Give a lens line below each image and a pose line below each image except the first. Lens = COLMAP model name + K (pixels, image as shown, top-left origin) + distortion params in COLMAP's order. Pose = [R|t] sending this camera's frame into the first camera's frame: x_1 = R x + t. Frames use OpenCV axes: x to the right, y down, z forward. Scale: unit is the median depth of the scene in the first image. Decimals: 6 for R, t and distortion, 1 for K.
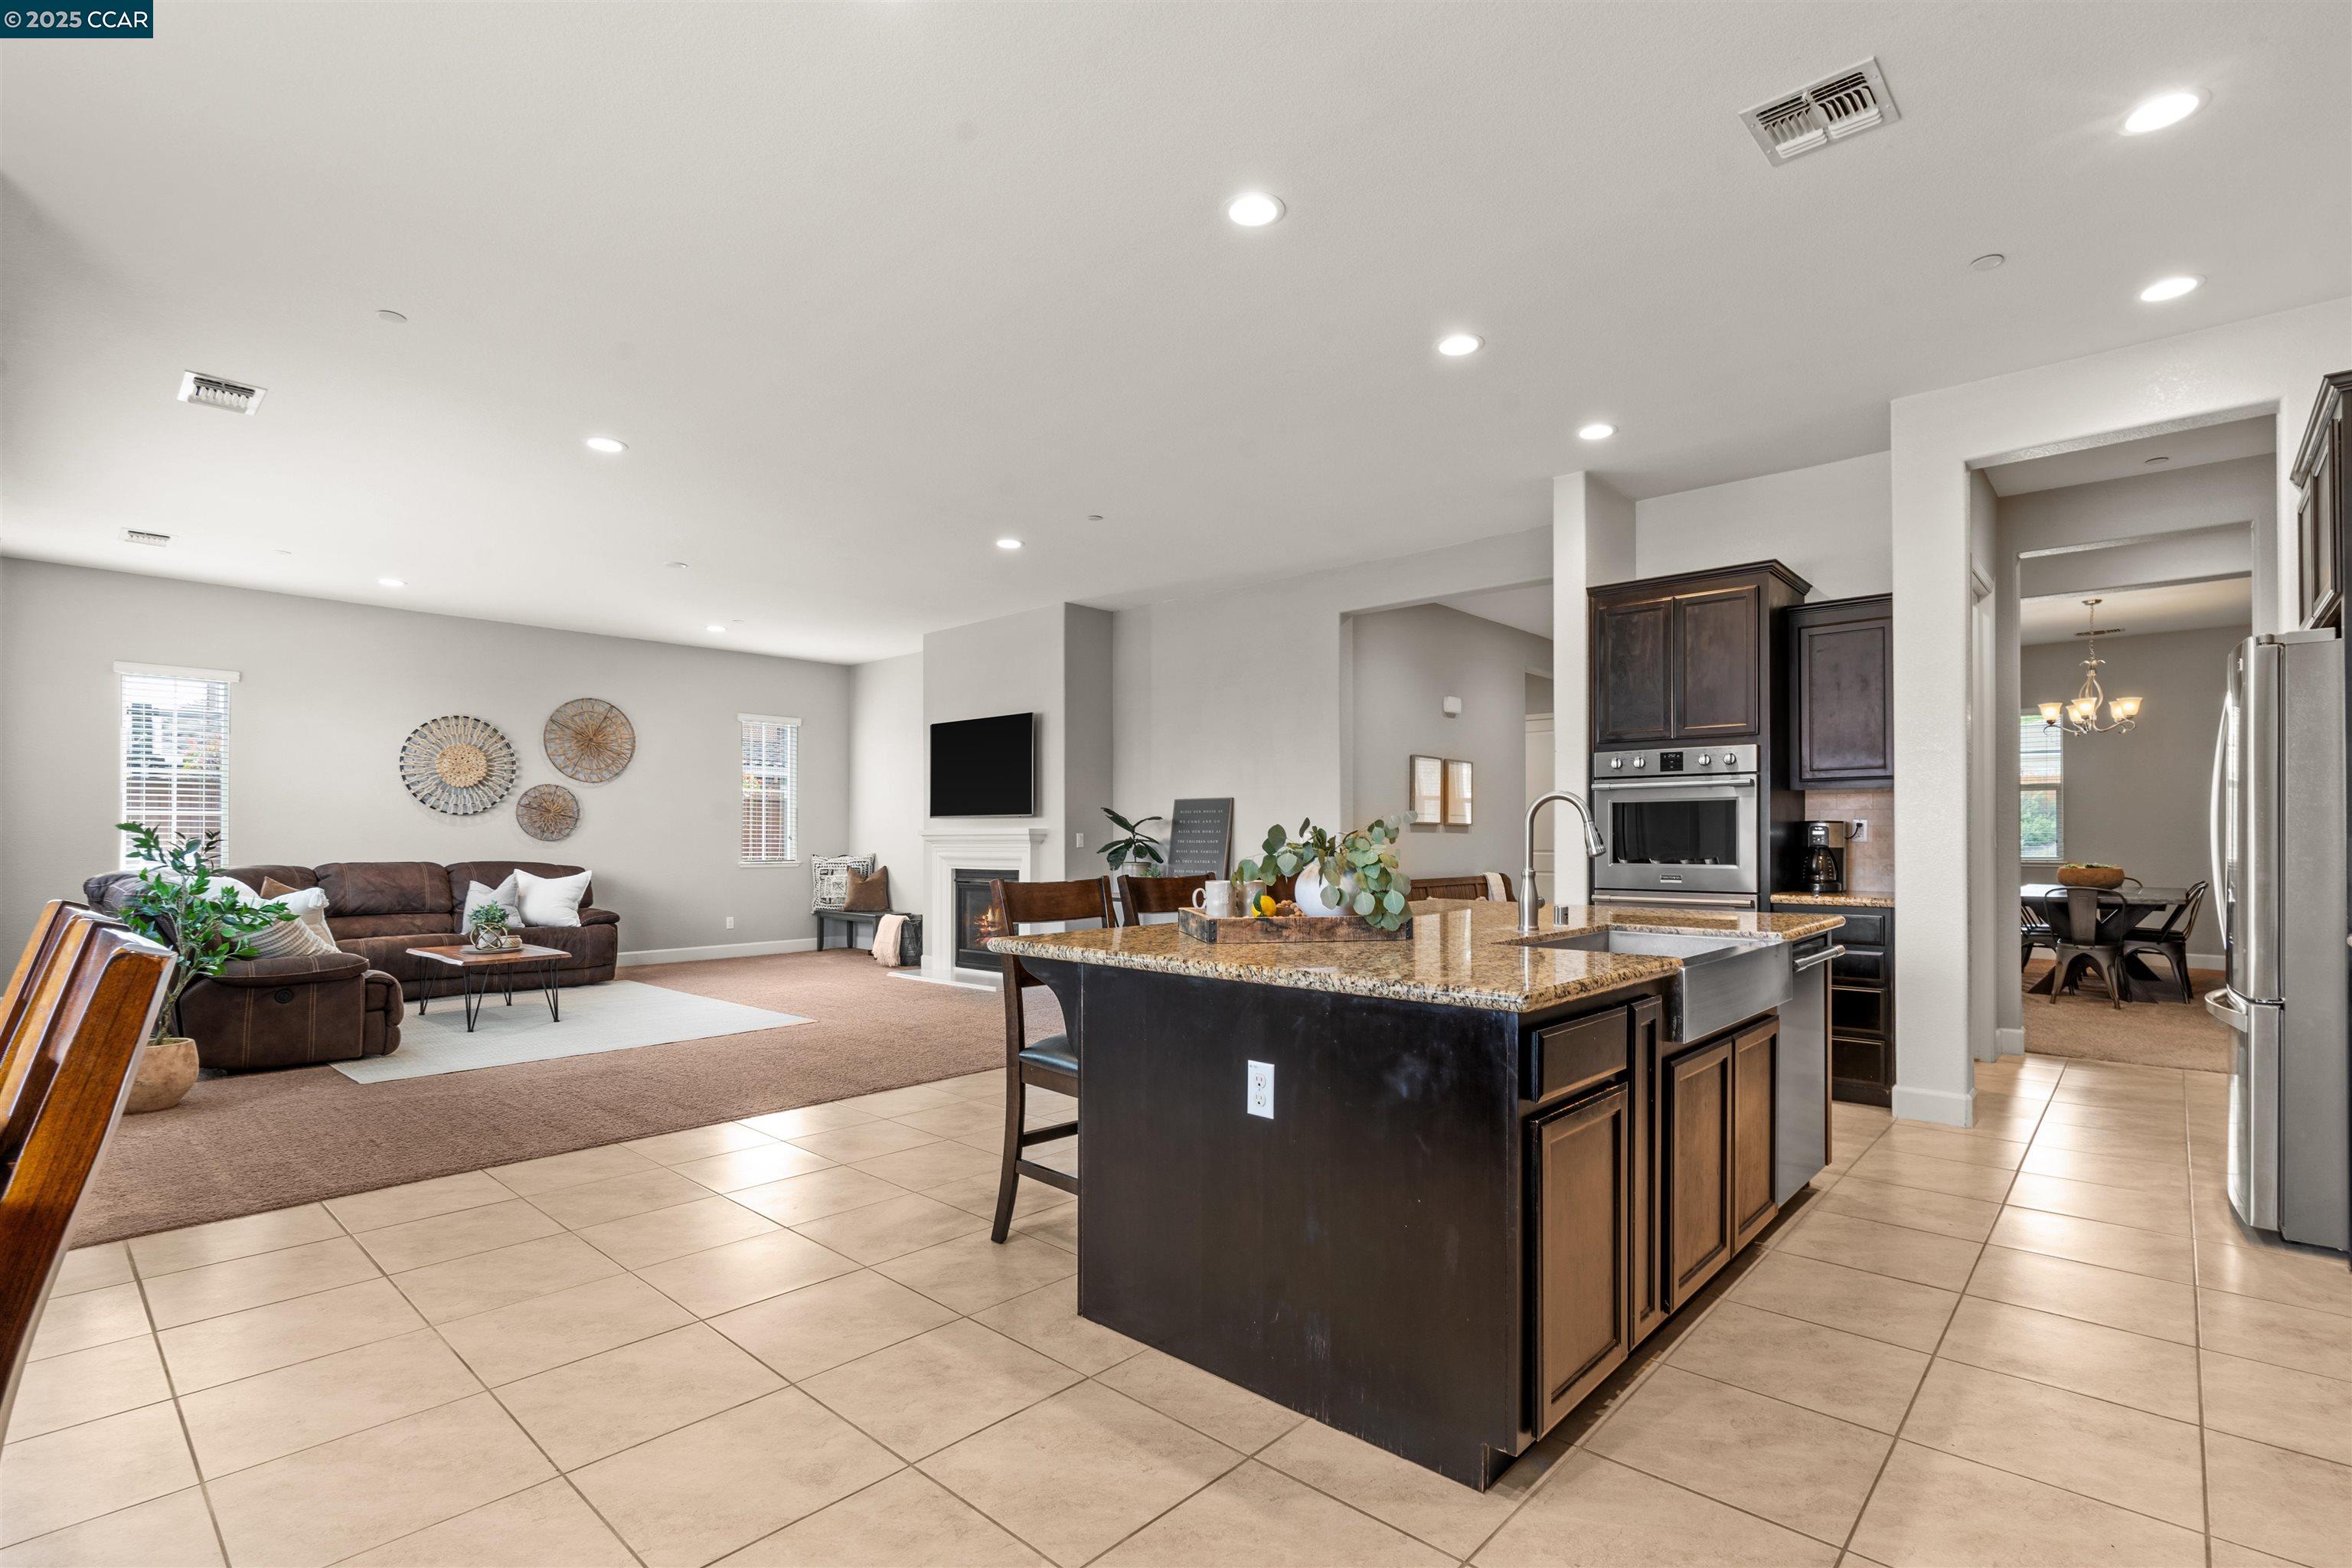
lens RADIAL K [[1084.9, 0, 1180.2], [0, 1084.9, 830.3], [0, 0, 1]] dist [-0.001425, 0.000570]
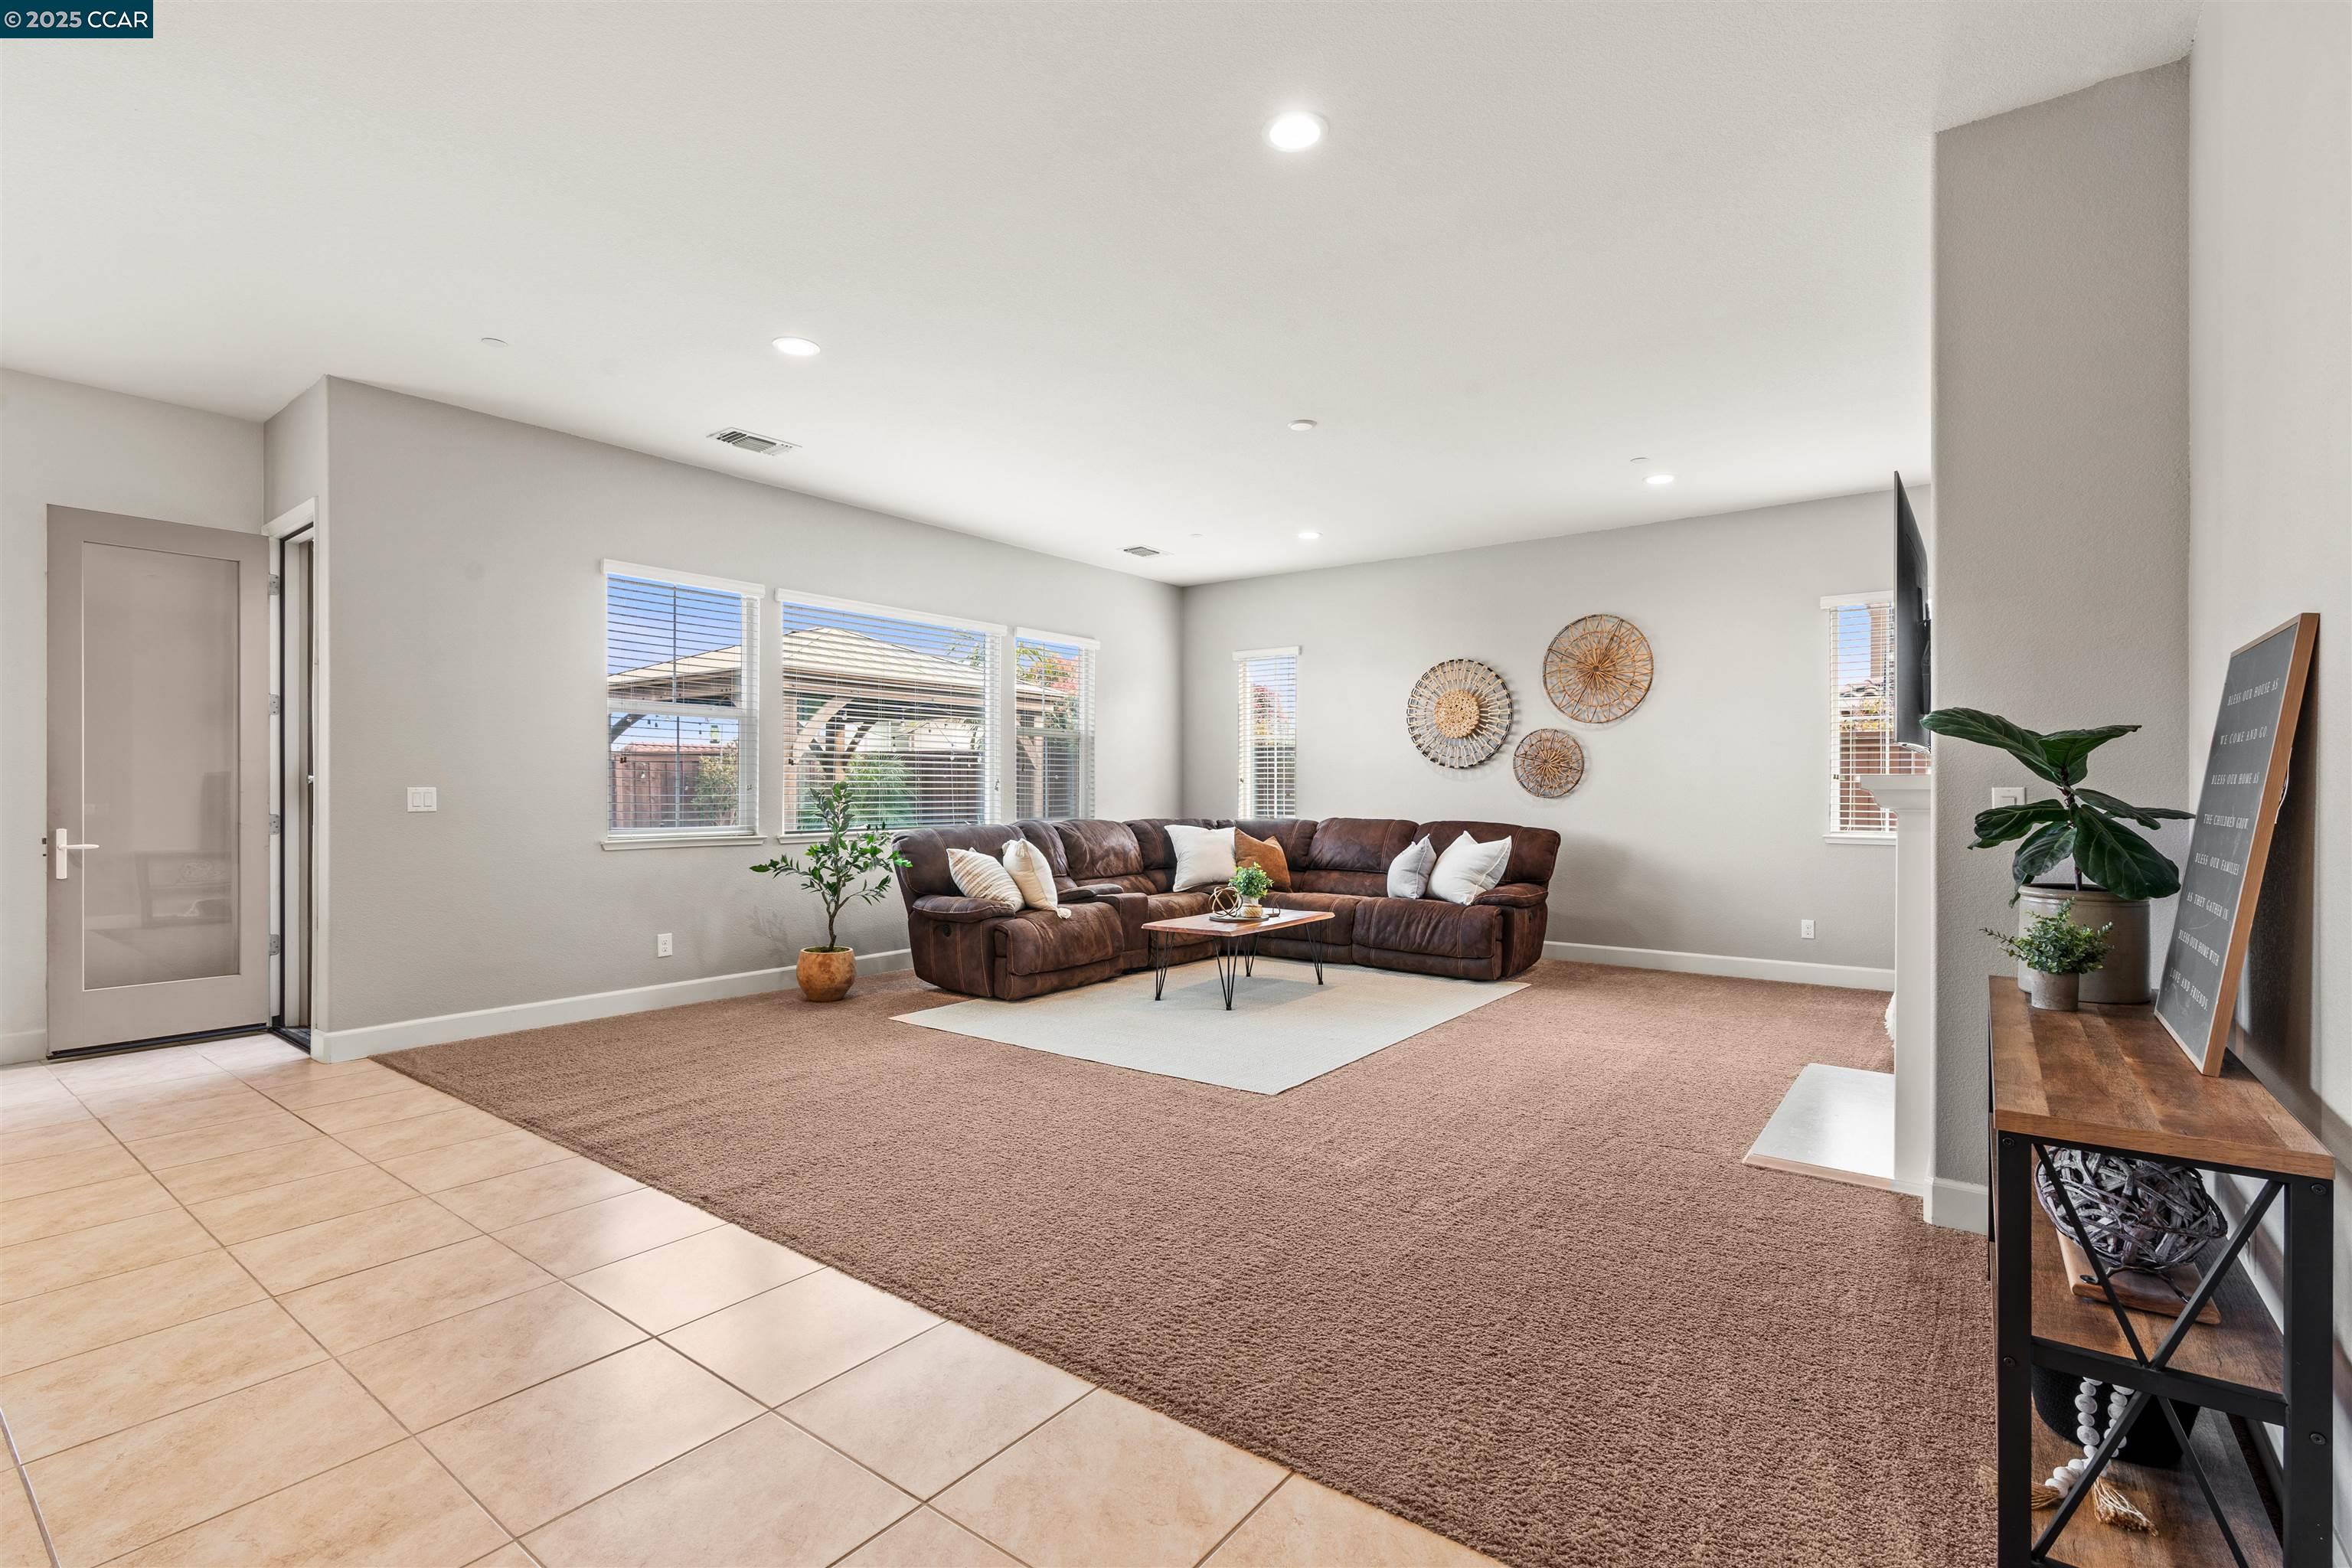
lens RADIAL K [[1068.4, 0, 1188.5], [0, 1068.4, 789.4], [0, 0, 1]] dist [-0.005403, 0.000210]
pose [[0.098895, -0.003676, -0.995091, 0.222356], [0.007115, 0.999970, -0.002987, 0.004632], [0.995072, -0.006785, 0.098919, 0.755427]]
